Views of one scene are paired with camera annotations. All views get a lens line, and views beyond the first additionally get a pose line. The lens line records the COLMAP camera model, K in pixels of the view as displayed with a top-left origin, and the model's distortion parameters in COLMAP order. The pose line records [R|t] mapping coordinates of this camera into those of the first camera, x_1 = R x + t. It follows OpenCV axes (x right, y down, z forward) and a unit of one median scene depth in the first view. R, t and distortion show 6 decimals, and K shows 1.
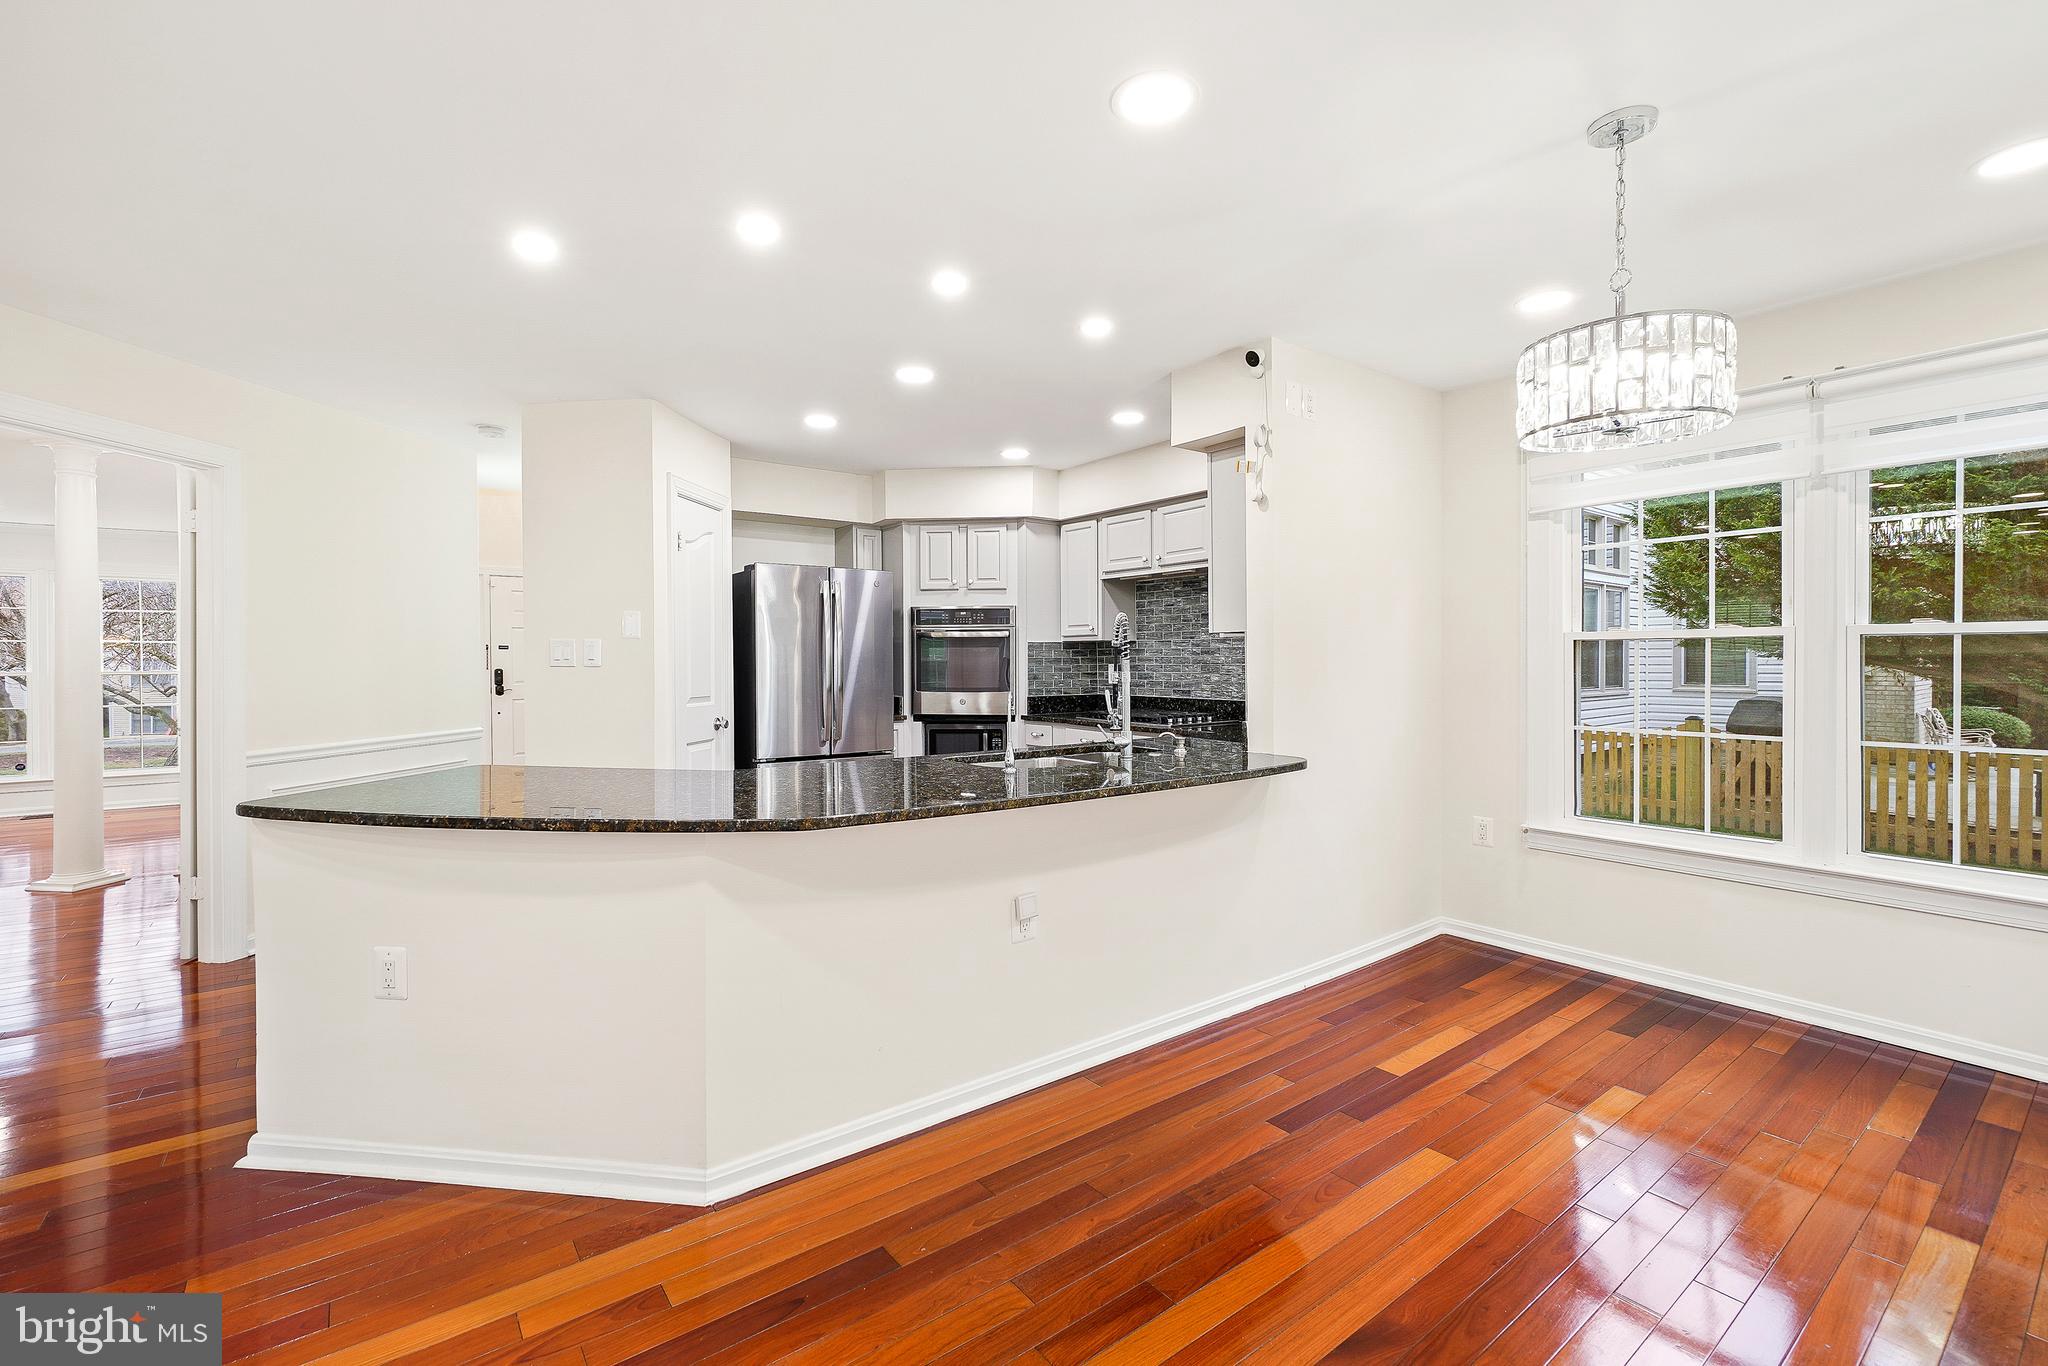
lens RADIAL K [[886.0, 0, 1035.9], [0, 886.0, 668.6], [0, 0, 1]] dist [0.005068, 0.000718]
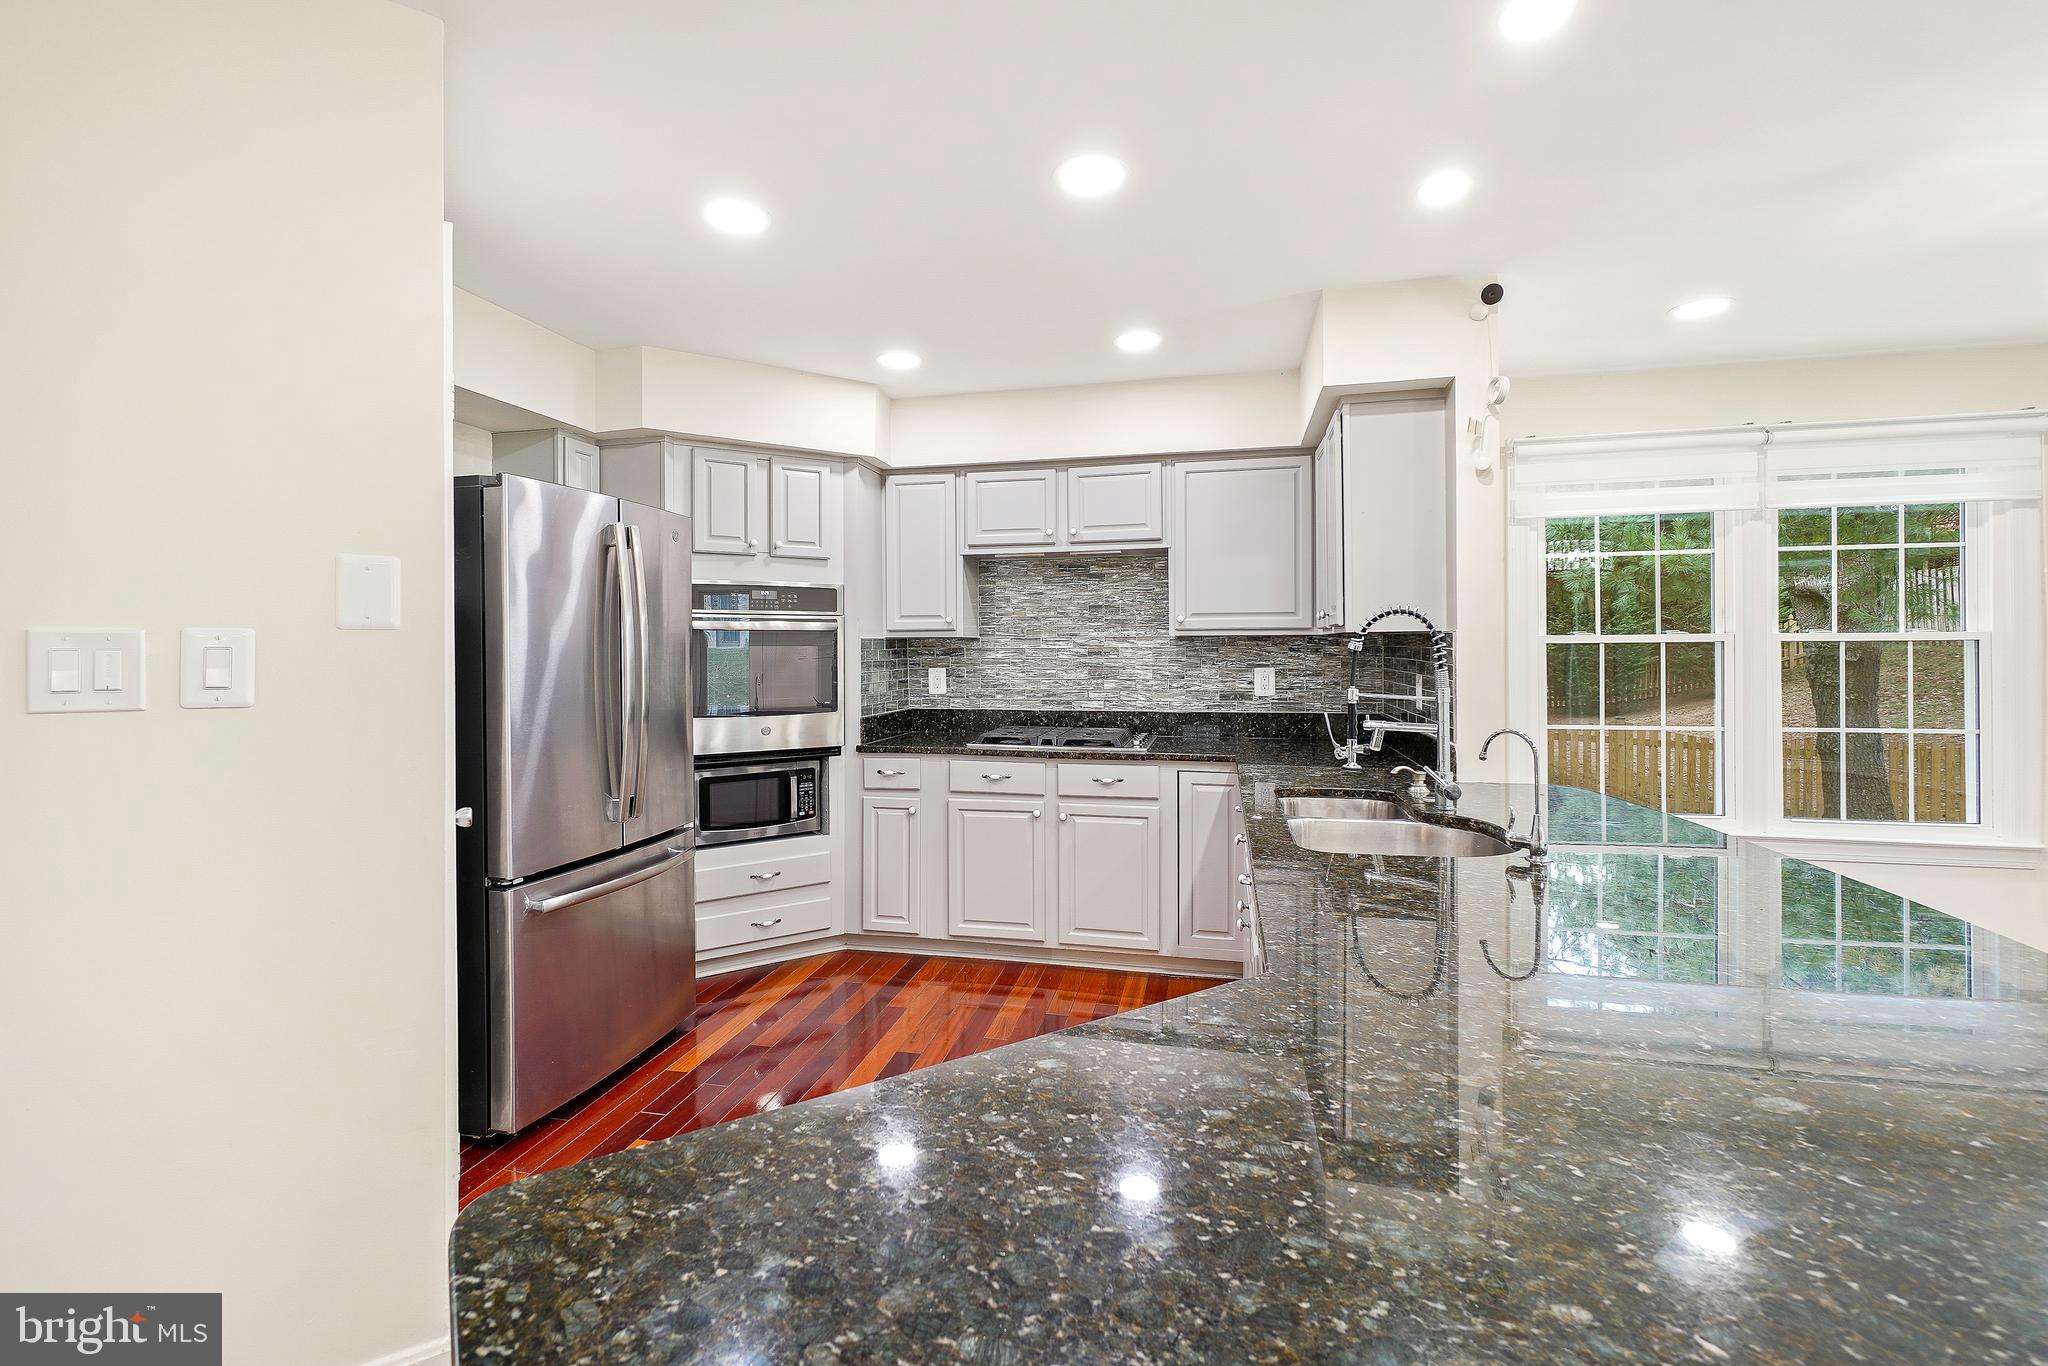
lens RADIAL K [[886.0, 0, 1021.6], [0, 886.0, 646.9], [0, 0, 1]] dist [0.000584, 0.000019]
pose [[0.766182, 0.000686, 0.642624, -0.396498], [0.009929, 0.999867, -0.012905, -0.014858], [-0.642547, 0.016268, 0.766073, 0.437942]]
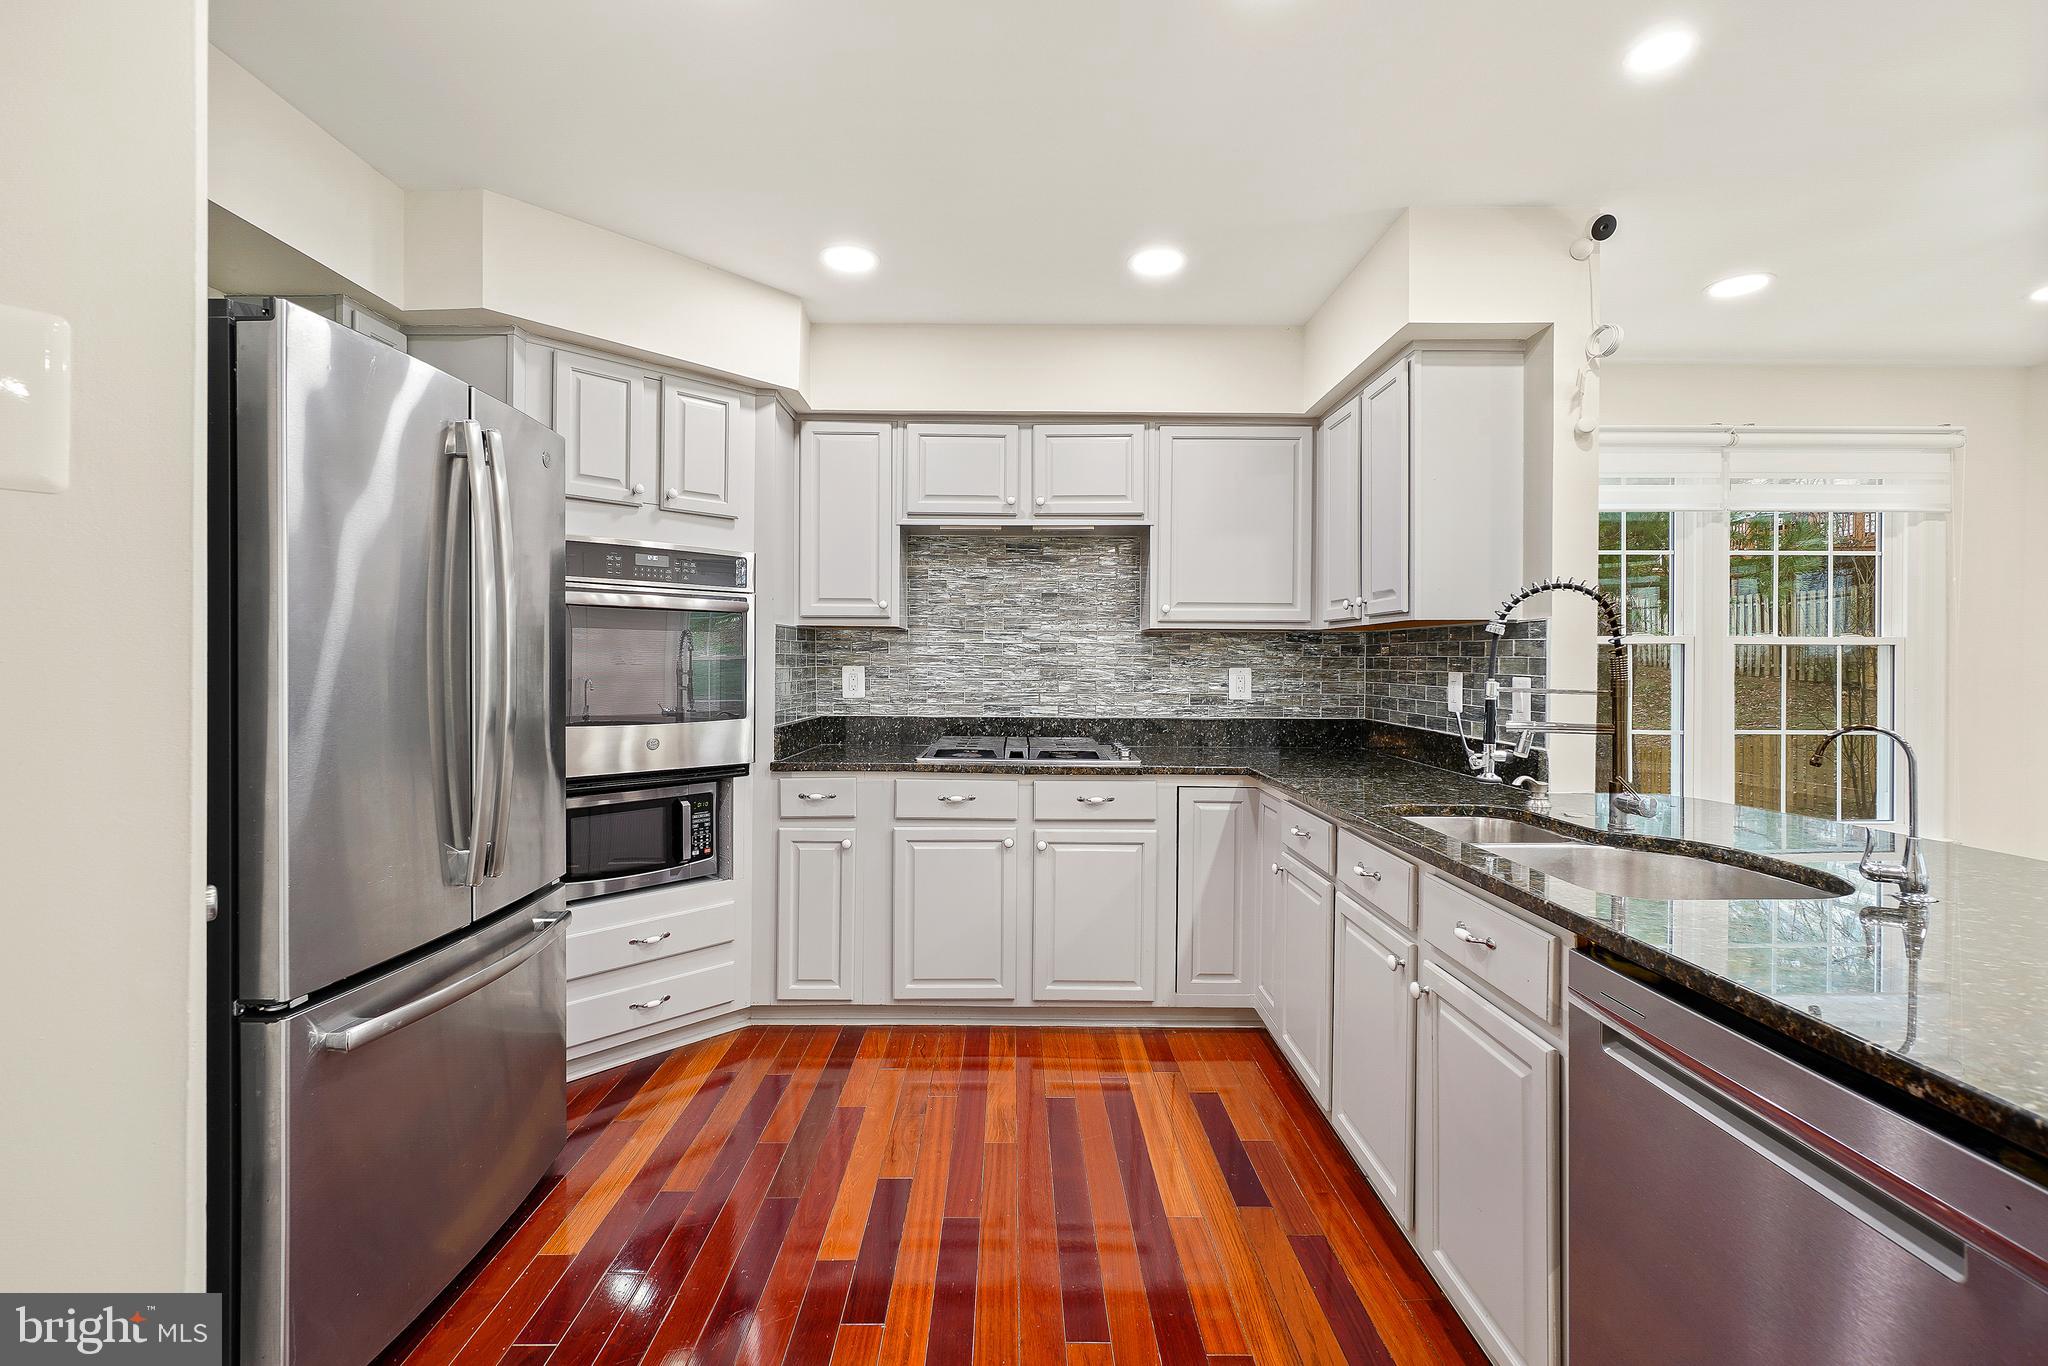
lens RADIAL K [[877.2, 0, 1019.5], [0, 877.2, 665.2], [0, 0, 1]] dist [-0.000256, 0.000215]
pose [[0.601368, 0.004782, 0.798958, -0.382250], [0.002108, 0.999969, -0.007572, -0.001145], [-0.798970, 0.006238, 0.601339, 0.630526]]
